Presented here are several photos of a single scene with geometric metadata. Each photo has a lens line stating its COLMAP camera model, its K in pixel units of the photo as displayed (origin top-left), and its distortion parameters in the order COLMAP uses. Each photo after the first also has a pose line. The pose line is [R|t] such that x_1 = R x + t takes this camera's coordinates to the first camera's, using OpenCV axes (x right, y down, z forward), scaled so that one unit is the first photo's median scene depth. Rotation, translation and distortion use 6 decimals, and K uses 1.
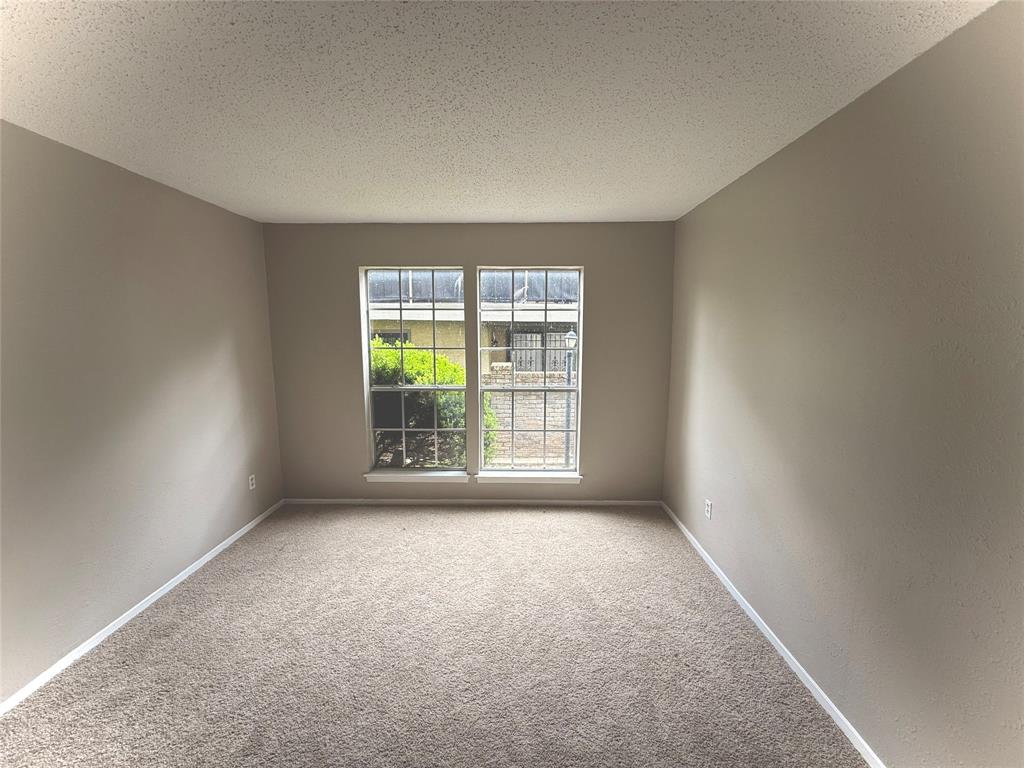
lens RADIAL K [[411.1, 0, 511.9], [0, 411.1, 377.5], [0, 0, 1]] dist [0.000298, 0.000204]
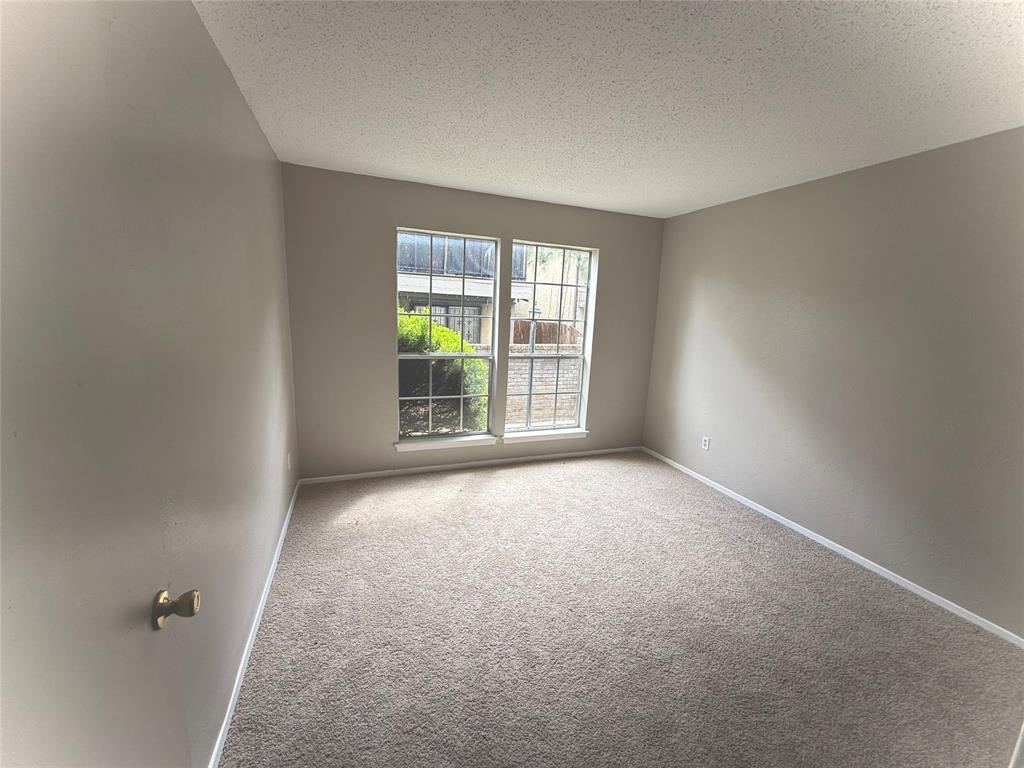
lens RADIAL K [[411.1, 0, 521.6], [0, 411.1, 381.7], [0, 0, 1]] dist [0.000298, 0.000204]
pose [[0.926312, -0.027243, 0.375771, -0.441542], [-0.004831, 0.996441, 0.084150, 0.002227], [-0.376727, -0.079764, 0.922884, -0.004849]]
